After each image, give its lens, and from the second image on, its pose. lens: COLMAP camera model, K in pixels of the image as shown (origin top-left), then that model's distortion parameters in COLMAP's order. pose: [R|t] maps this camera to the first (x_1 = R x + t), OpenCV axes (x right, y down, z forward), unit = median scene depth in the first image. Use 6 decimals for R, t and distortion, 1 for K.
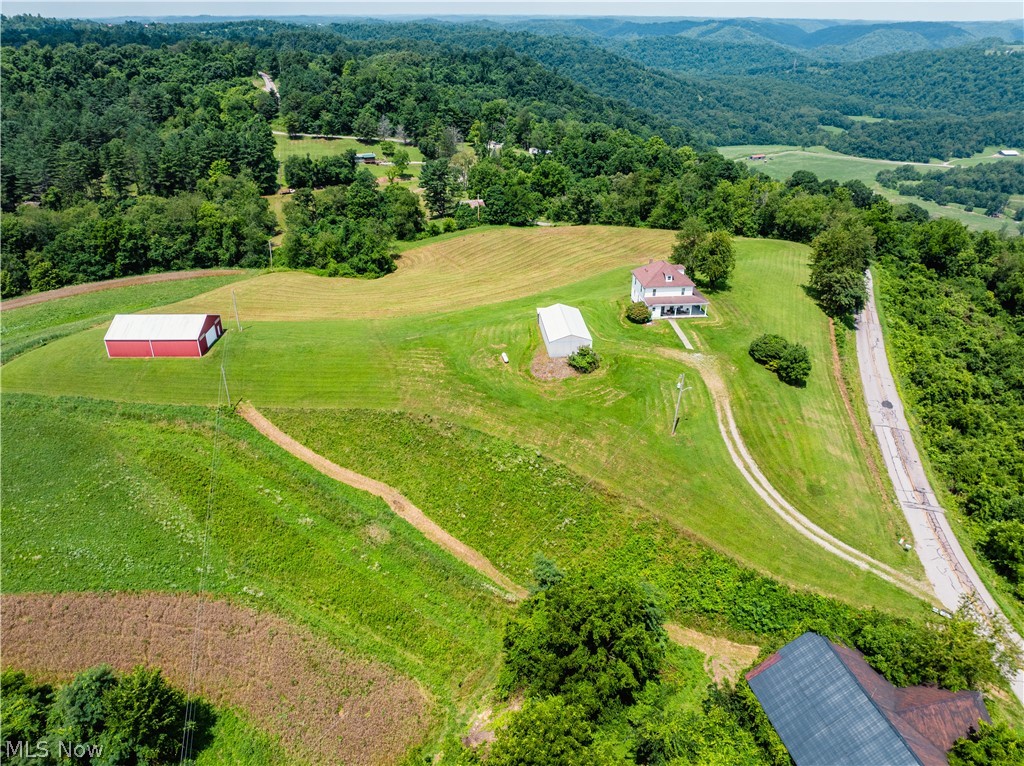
lens RADIAL K [[721.1, 0, 510.3], [0, 721.1, 379.7], [0, 0, 1]] dist [-0.046988, 0.019156]
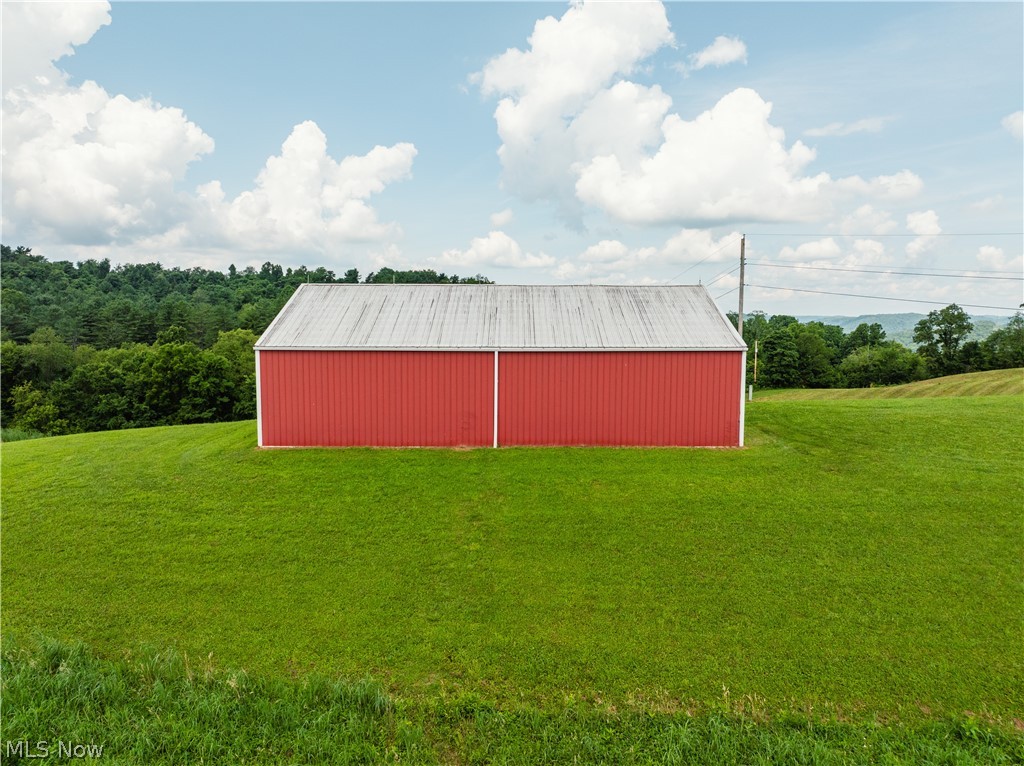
lens RADIAL K [[721.1, 0, 527.2], [0, 721.1, 389.4], [0, 0, 1]] dist [-0.046988, 0.019156]
pose [[0.999904, -0.000221, 0.013865, -0.488437], [0.005262, 0.931131, -0.364647, 0.026730], [-0.012830, 0.364685, 0.931043, 0.800377]]
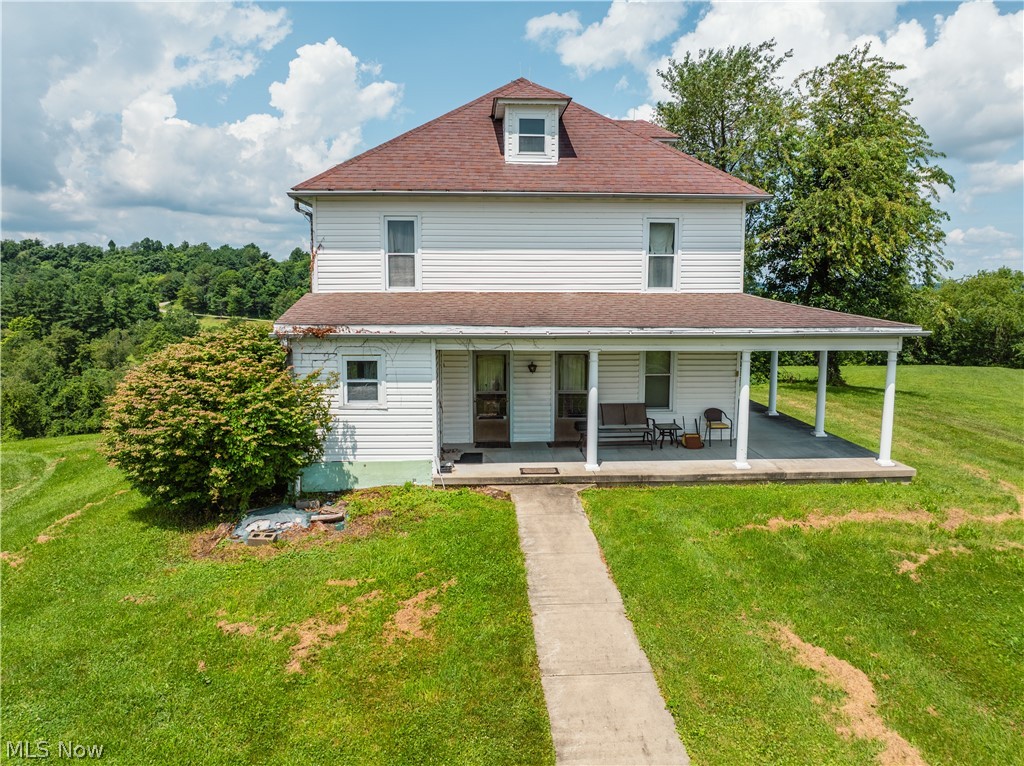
lens RADIAL K [[721.1, 0, 509.8], [0, 721.1, 379.0], [0, 0, 1]] dist [-0.046988, 0.019156]
pose [[0.998985, 0.009807, -0.043969, 0.217205], [-0.024103, 0.940922, -0.337765, -0.063547], [0.038059, 0.338482, 0.940203, 0.879571]]
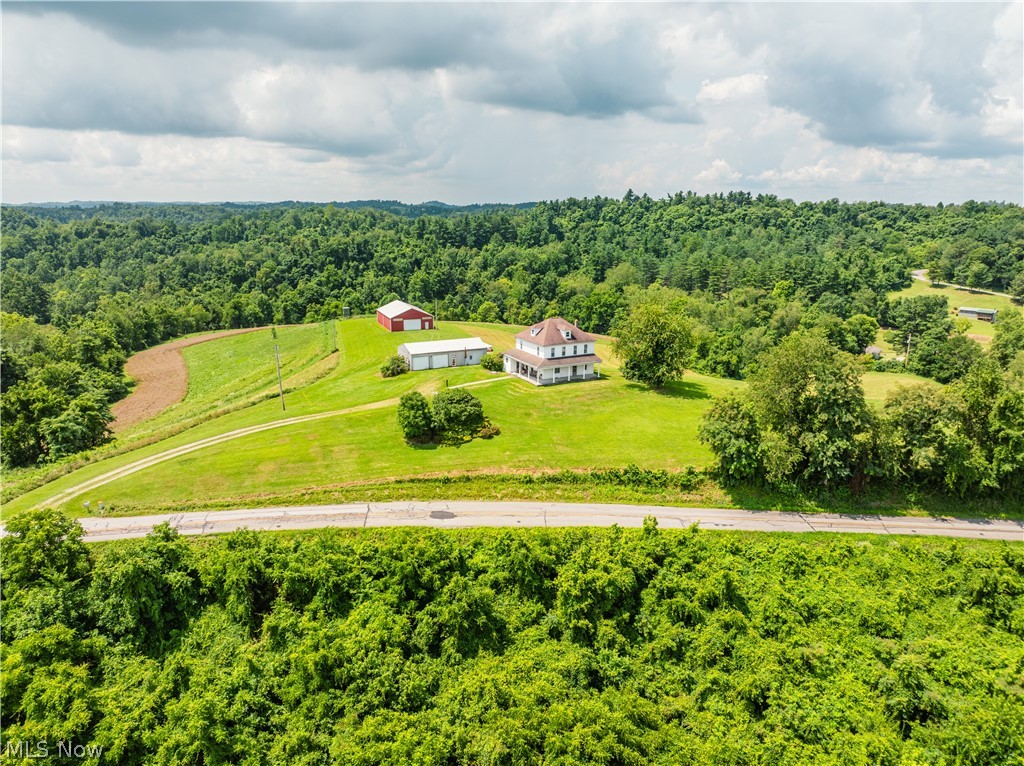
lens RADIAL K [[721.1, 0, 515.6], [0, 721.1, 383.5], [0, 0, 1]] dist [-0.046988, 0.019156]
pose [[0.367036, 0.226764, -0.902143, 0.971884], [-0.431187, 0.900820, 0.051003, -0.120313], [0.824234, 0.370272, 0.428411, 0.626288]]
